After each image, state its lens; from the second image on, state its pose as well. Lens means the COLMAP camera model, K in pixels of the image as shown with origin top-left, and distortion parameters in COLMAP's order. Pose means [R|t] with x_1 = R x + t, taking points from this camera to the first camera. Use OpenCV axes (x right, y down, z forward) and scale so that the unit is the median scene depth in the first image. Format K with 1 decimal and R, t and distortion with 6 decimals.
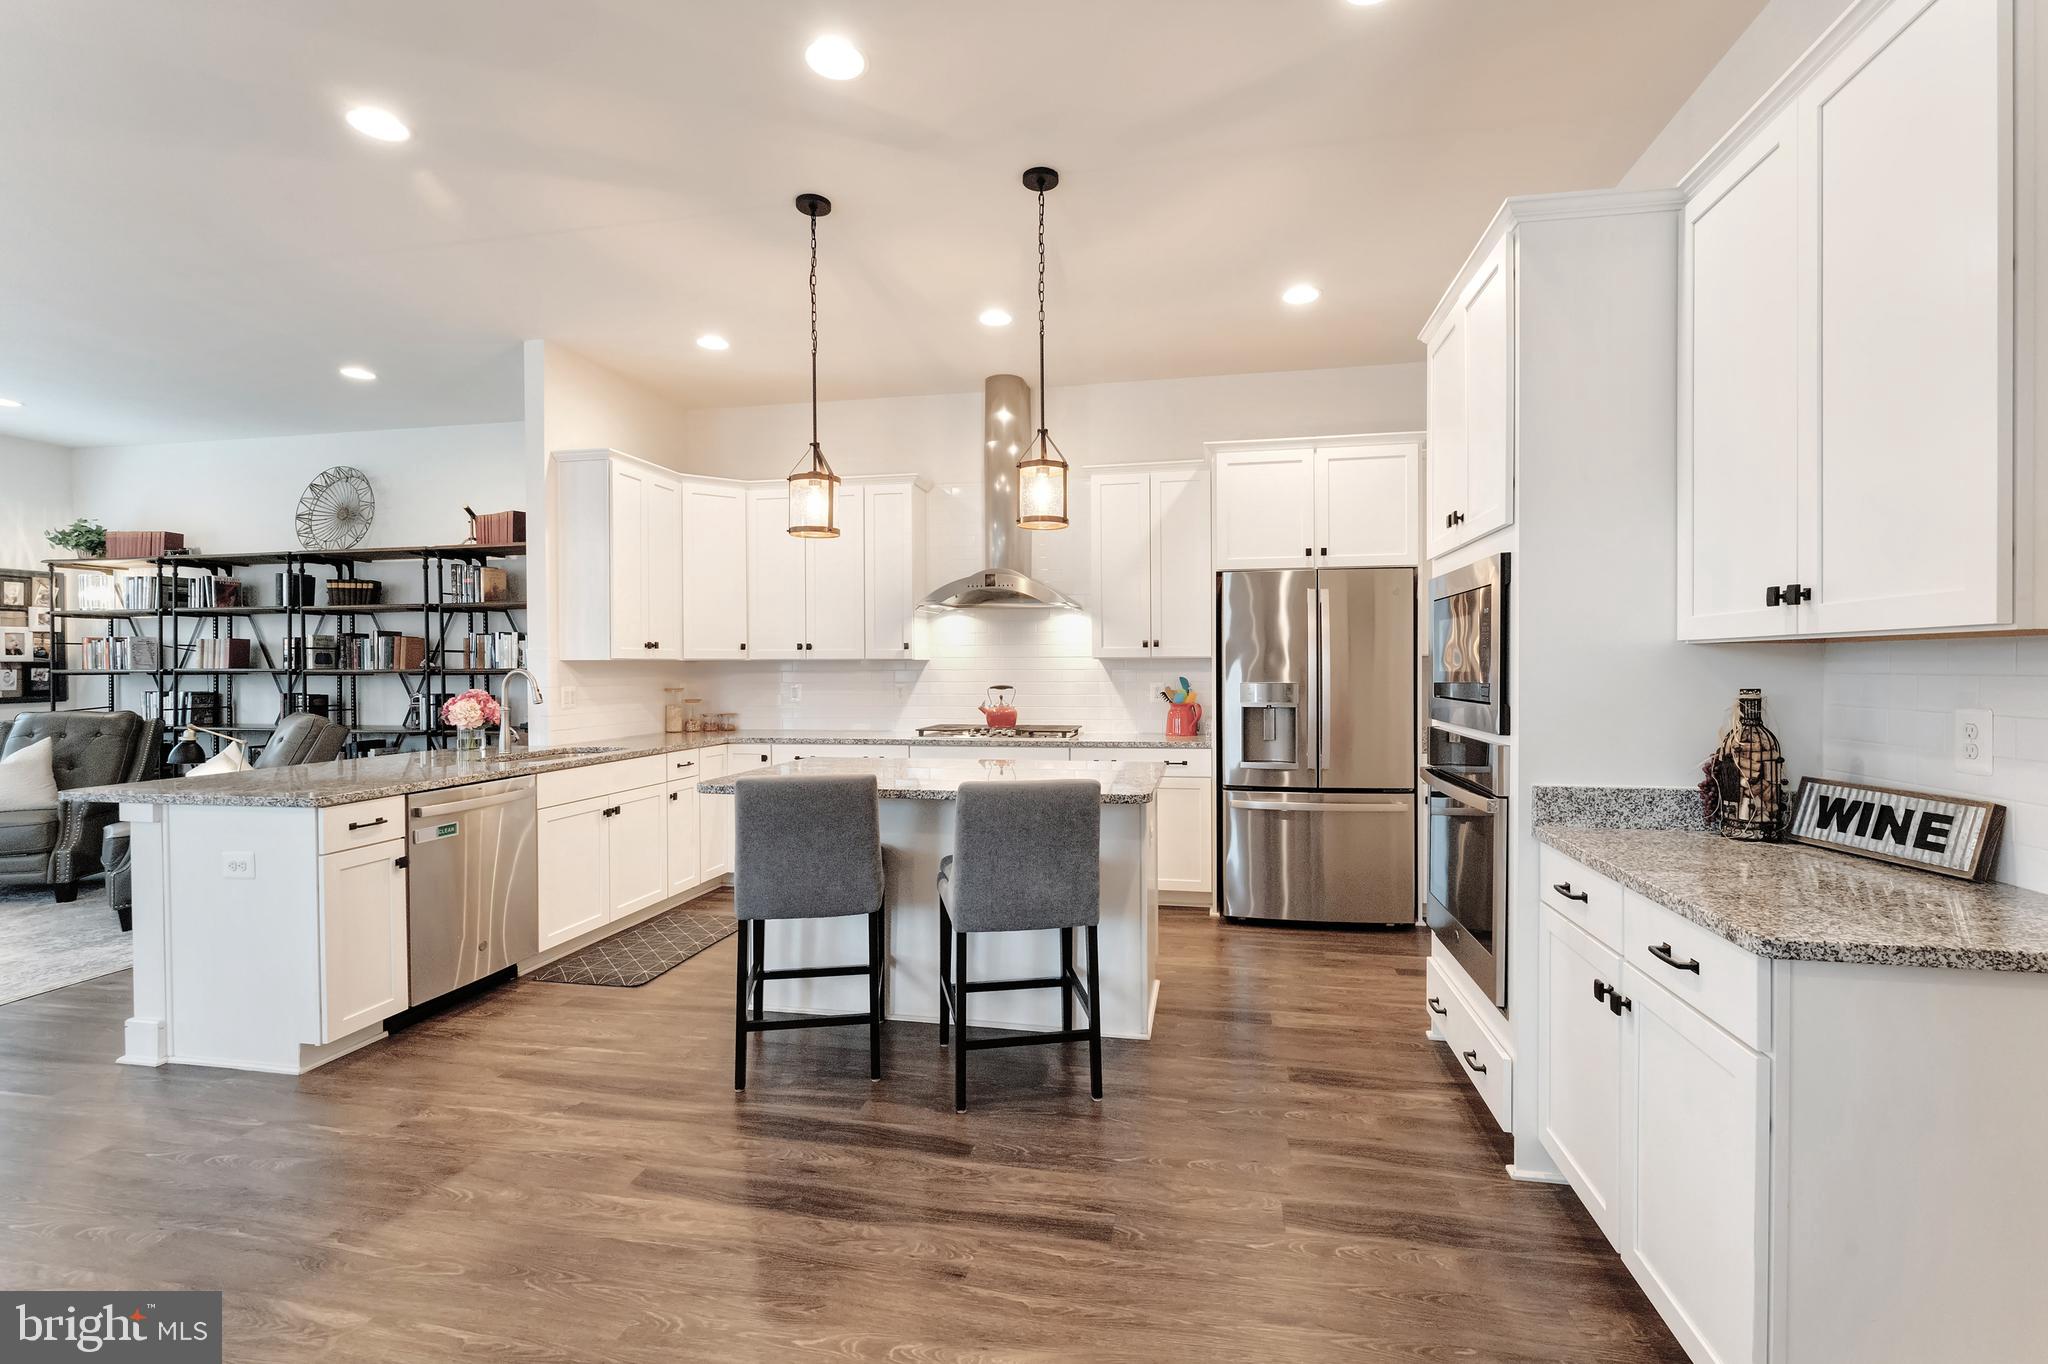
lens RADIAL K [[888.0, 0, 1025.6], [0, 888.0, 673.1], [0, 0, 1]] dist [-0.000649, -0.000135]
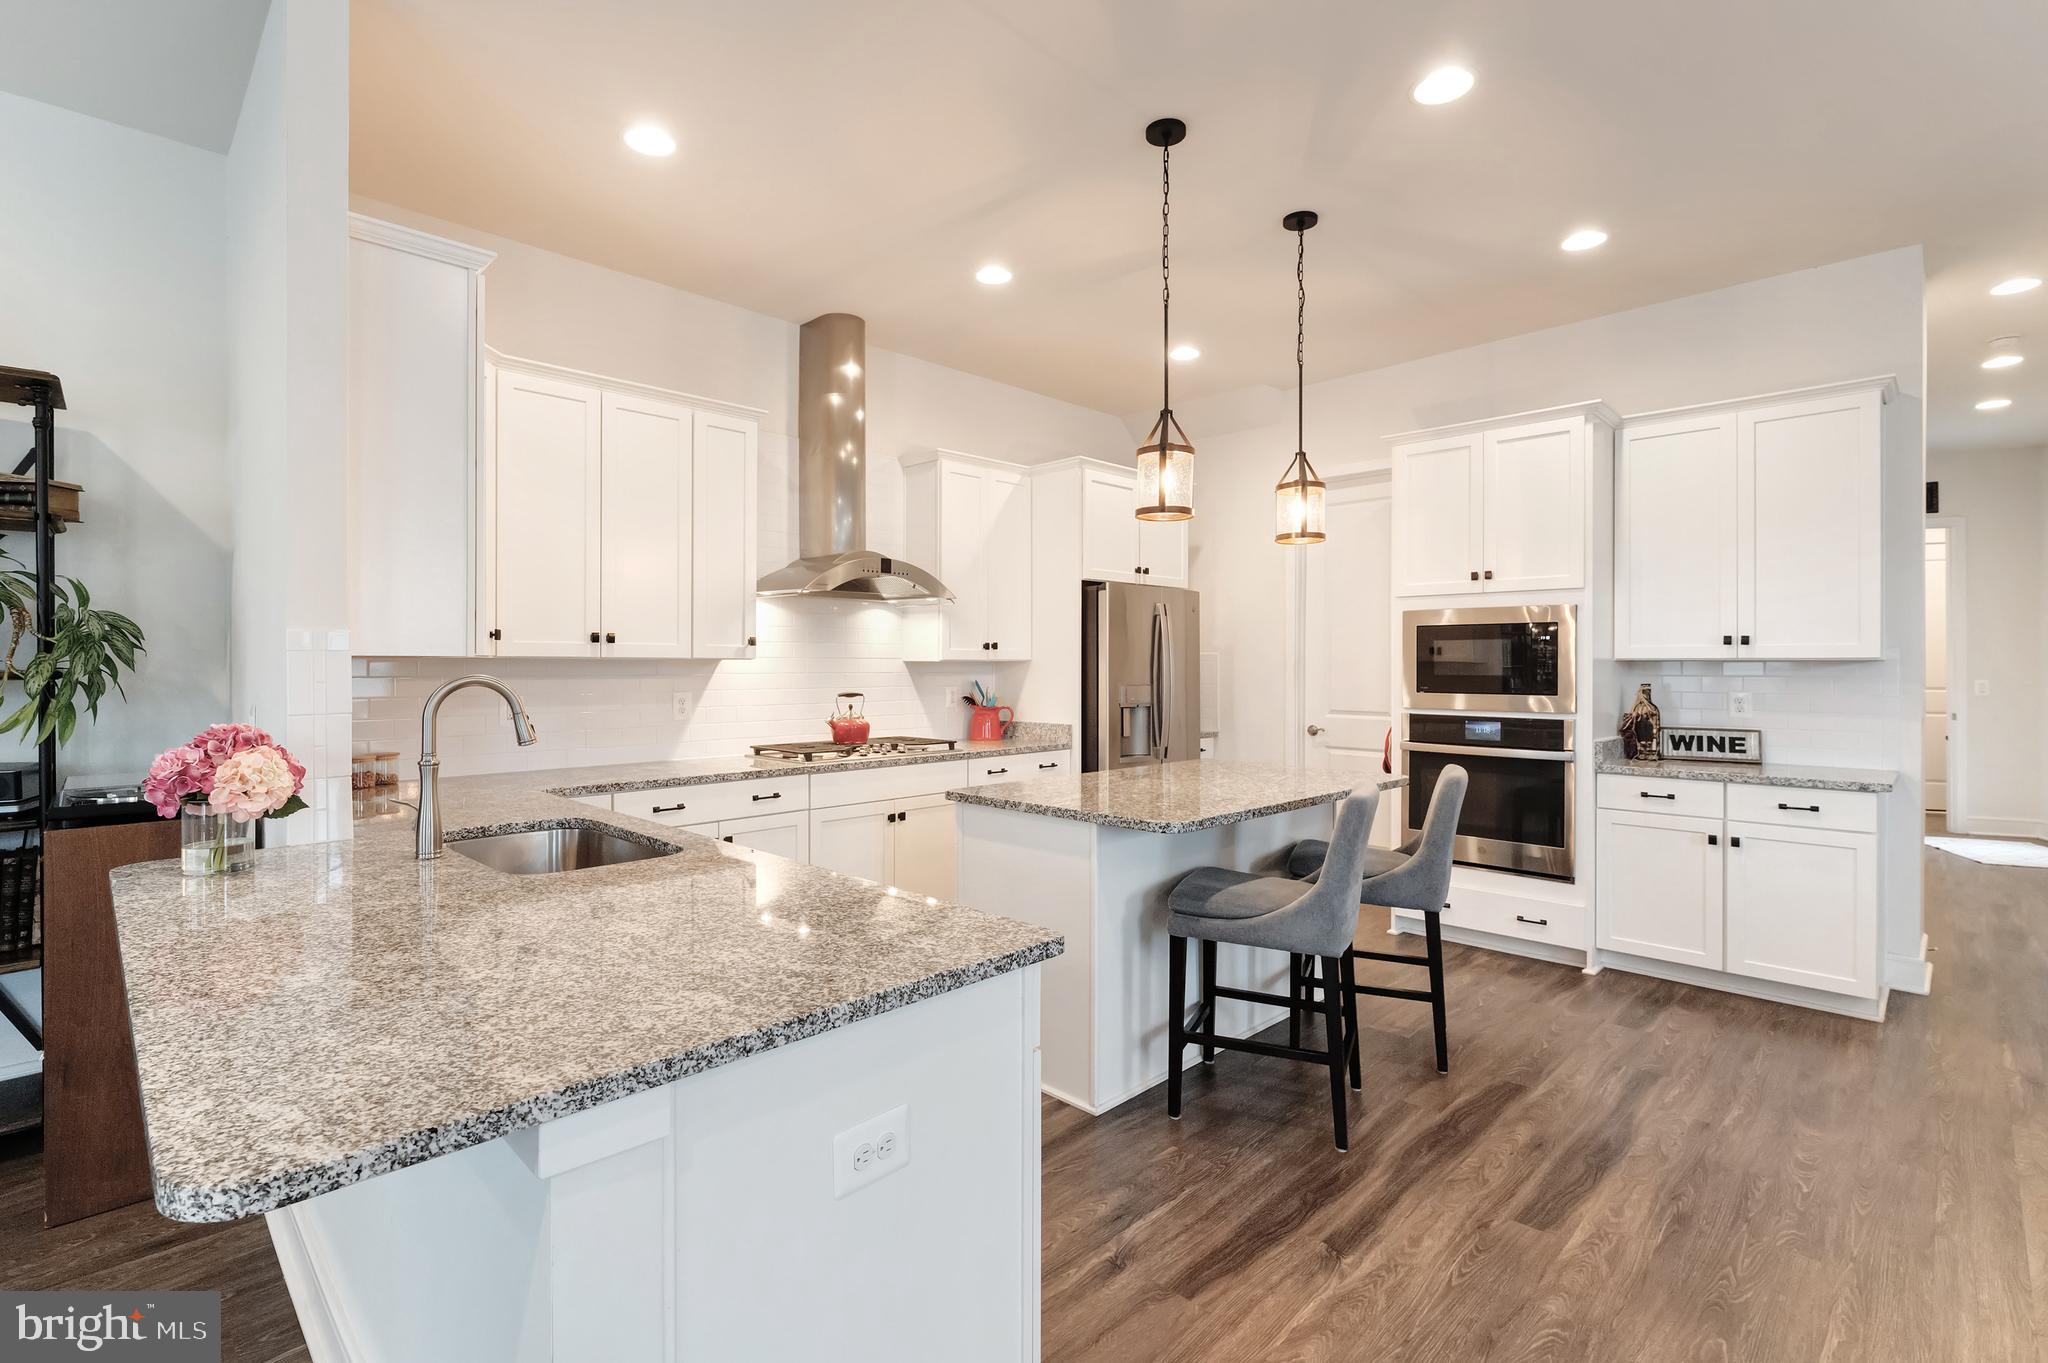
lens RADIAL K [[948.6, 0, 1030.2], [0, 948.6, 660.1], [0, 0, 1]] dist [-0.001387, 0.000883]
pose [[0.556671, 0.009129, 0.830683, -1.524424], [0.002296, 0.999919, -0.012527, -0.010946], [-0.830730, 0.008880, 0.556605, 0.860425]]
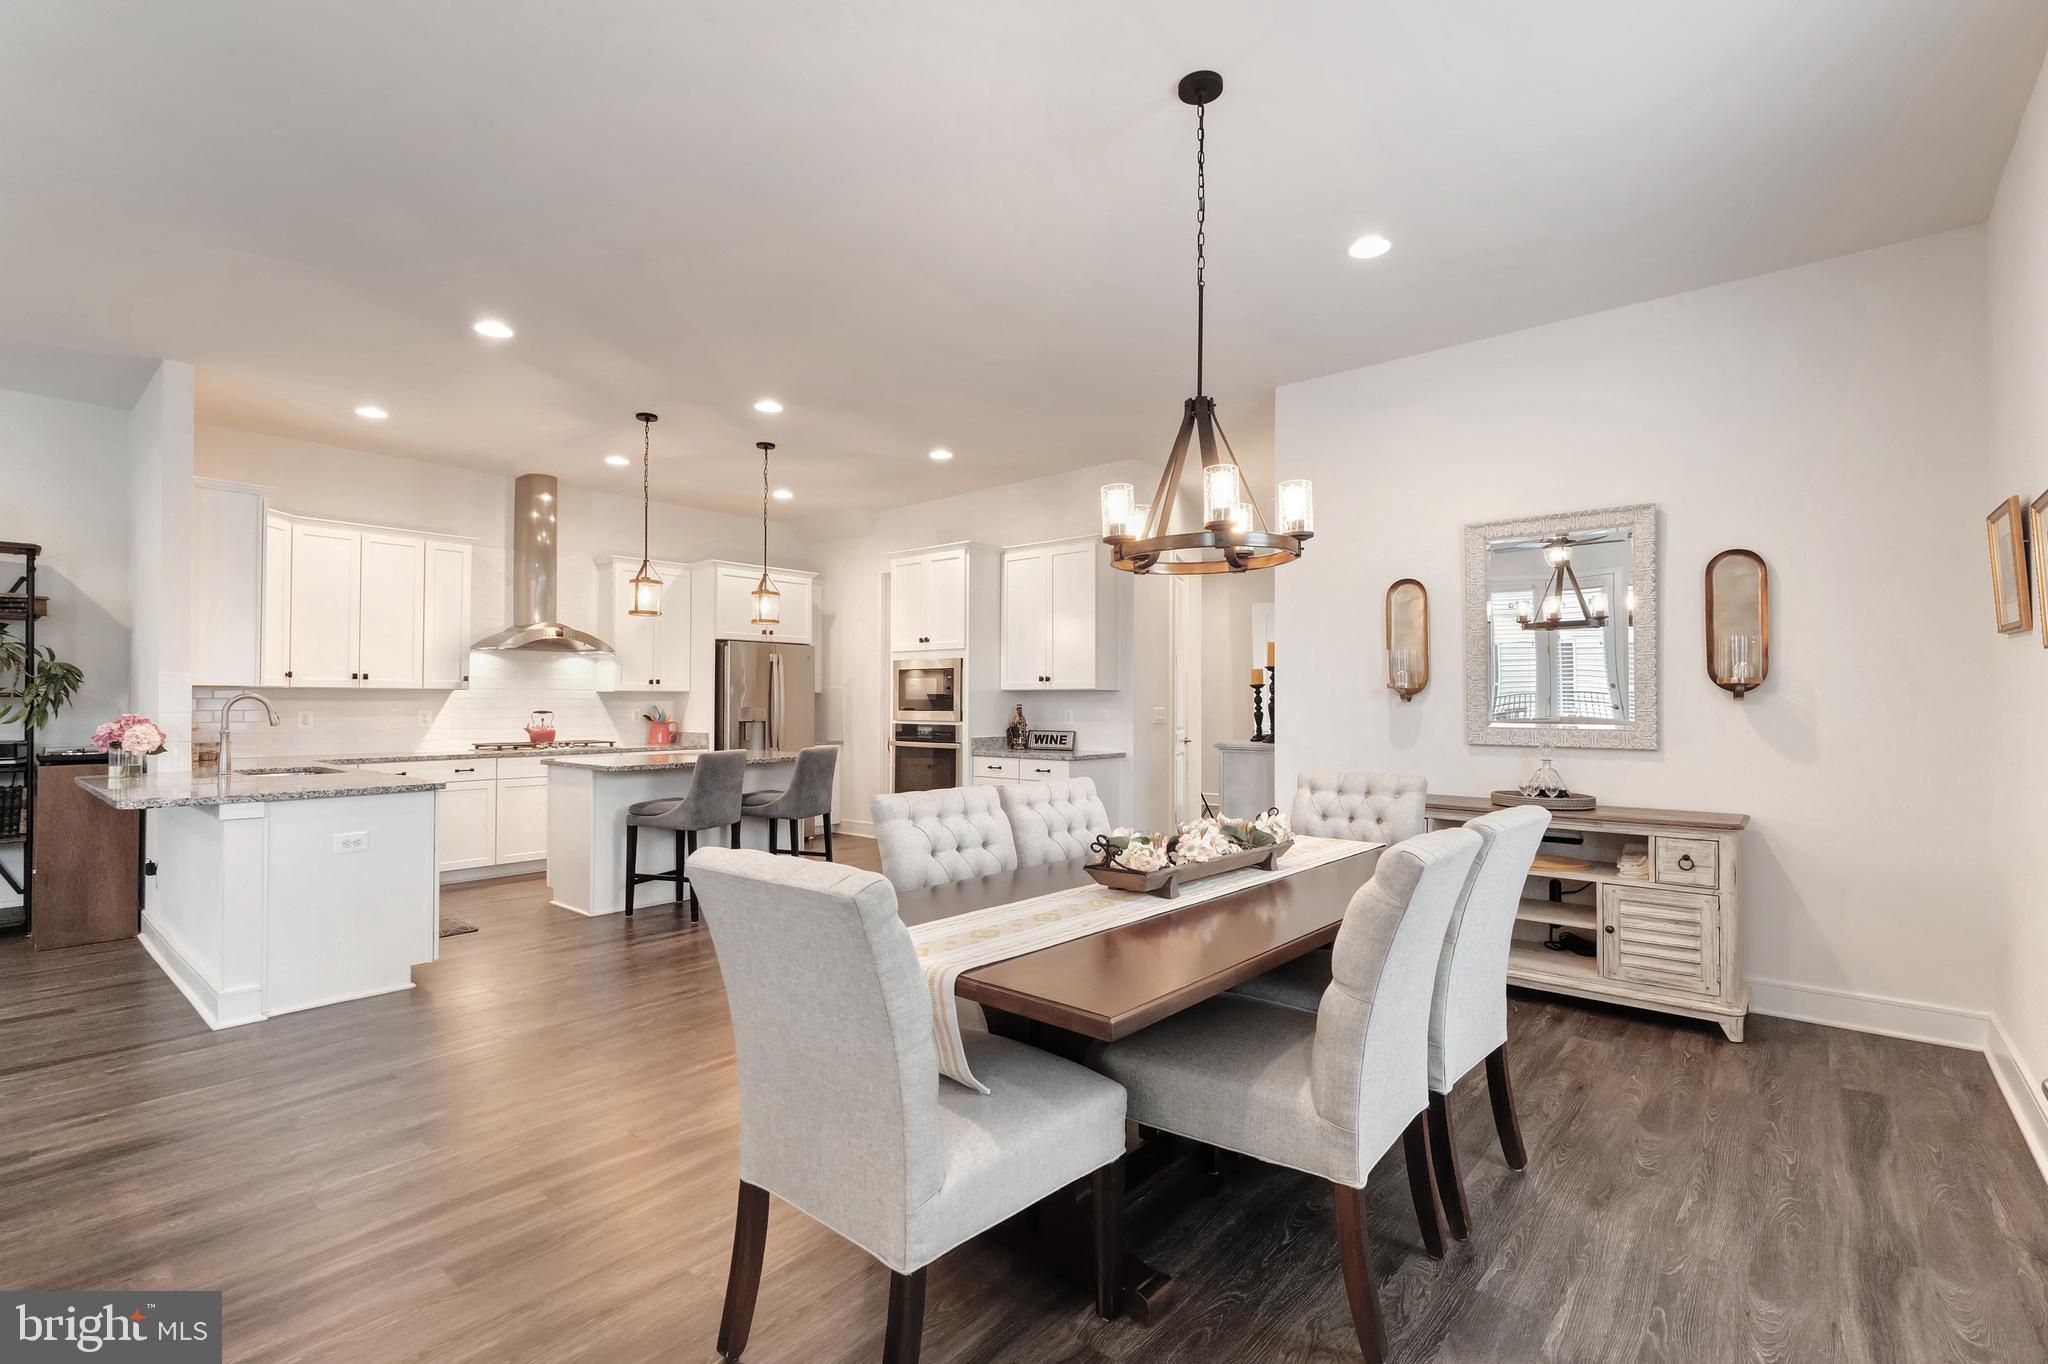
lens RADIAL K [[923.1, 0, 1024.0], [0, 923.1, 682.0], [0, 0, 1]] dist [-0.002470, -0.000680]
pose [[0.493335, 0.023481, 0.869522, -1.976102], [0.003139, 0.999581, -0.028774, 0.029408], [-0.869834, 0.016924, 0.493055, -0.658673]]
